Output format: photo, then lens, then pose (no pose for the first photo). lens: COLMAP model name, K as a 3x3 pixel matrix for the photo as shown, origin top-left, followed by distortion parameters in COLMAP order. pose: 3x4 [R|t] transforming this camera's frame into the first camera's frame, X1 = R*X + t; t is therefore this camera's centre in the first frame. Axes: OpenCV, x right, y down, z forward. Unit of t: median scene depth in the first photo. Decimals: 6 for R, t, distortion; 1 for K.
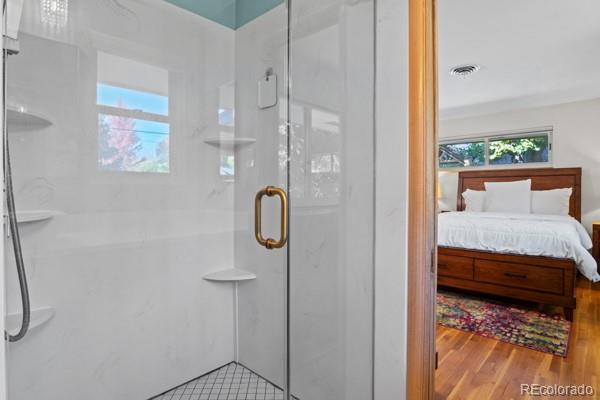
lens RADIAL K [[326.8, 0, 300.8], [0, 326.8, 194.4], [0, 0, 1]] dist [-0.028635, 0.007224]
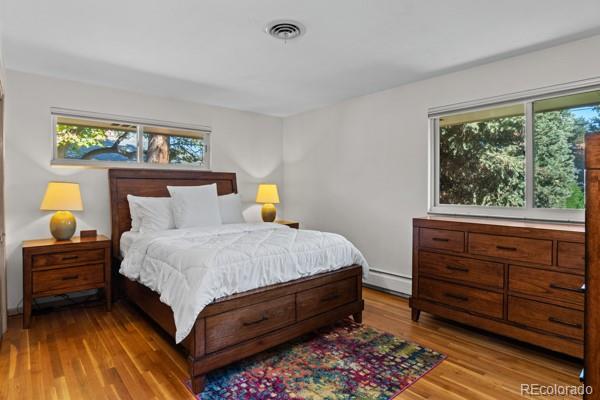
lens RADIAL K [[326.8, 0, 300.4], [0, 326.8, 197.8], [0, 0, 1]] dist [-0.028635, 0.007224]
pose [[0.112001, -0.023533, 0.993429, -0.189978], [0.014896, 0.999647, 0.022001, -0.032917], [-0.993596, 0.012334, 0.112312, 0.905947]]
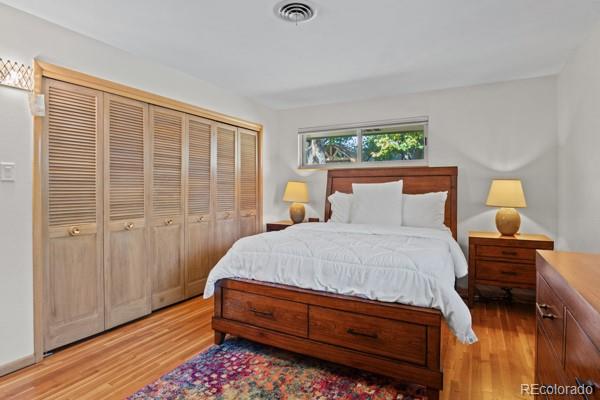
lens RADIAL K [[326.8, 0, 295.6], [0, 326.8, 186.9], [0, 0, 1]] dist [-0.028635, 0.007224]
pose [[0.971674, 0.002642, 0.236312, 0.357324], [0.000346, 0.999921, -0.012603, -0.027330], [-0.236326, 0.012328, 0.971596, 0.376819]]
